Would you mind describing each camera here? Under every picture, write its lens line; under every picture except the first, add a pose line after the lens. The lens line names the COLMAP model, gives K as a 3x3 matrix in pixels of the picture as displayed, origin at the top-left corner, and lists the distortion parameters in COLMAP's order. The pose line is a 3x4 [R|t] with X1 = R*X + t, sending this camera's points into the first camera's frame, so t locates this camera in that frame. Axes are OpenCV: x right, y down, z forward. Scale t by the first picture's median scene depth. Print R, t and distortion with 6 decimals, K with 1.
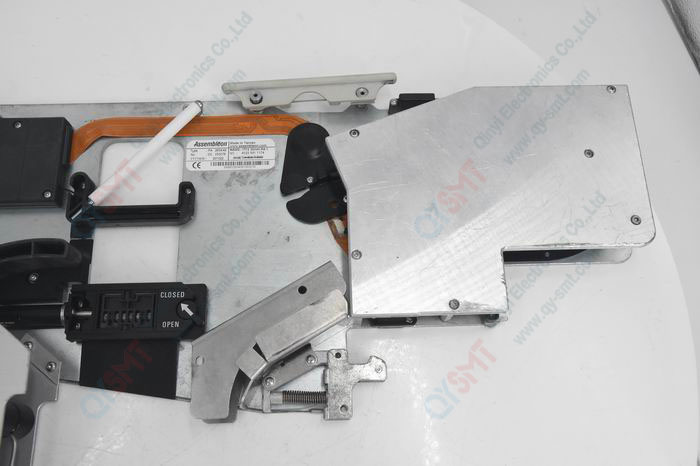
lens RADIAL K [[632.2, 0, 352.8], [0, 632.2, 232.7], [0, 0, 1]] dist [-0.029272, 0.032454]
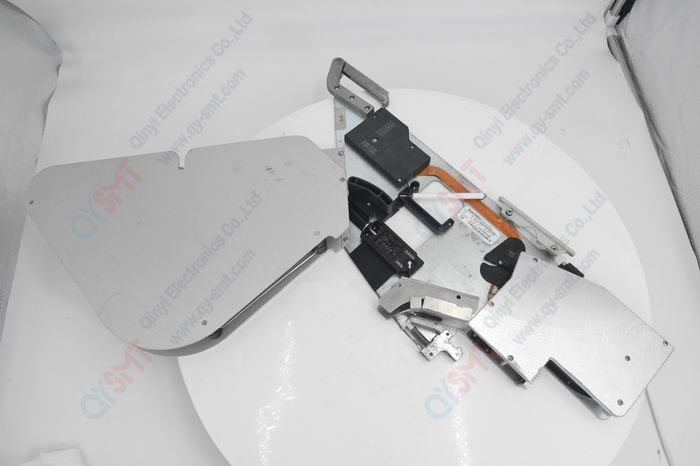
lens RADIAL K [[495.1, 0, 356.0], [0, 495.1, 230.9], [0, 0, 1]] dist [-0.121514, 0.022688]
pose [[0.660915, 0.664054, -0.349605, 0.096932], [-0.700226, 0.713247, 0.031018, 0.106963], [0.269952, 0.224303, 0.936384, -0.510190]]
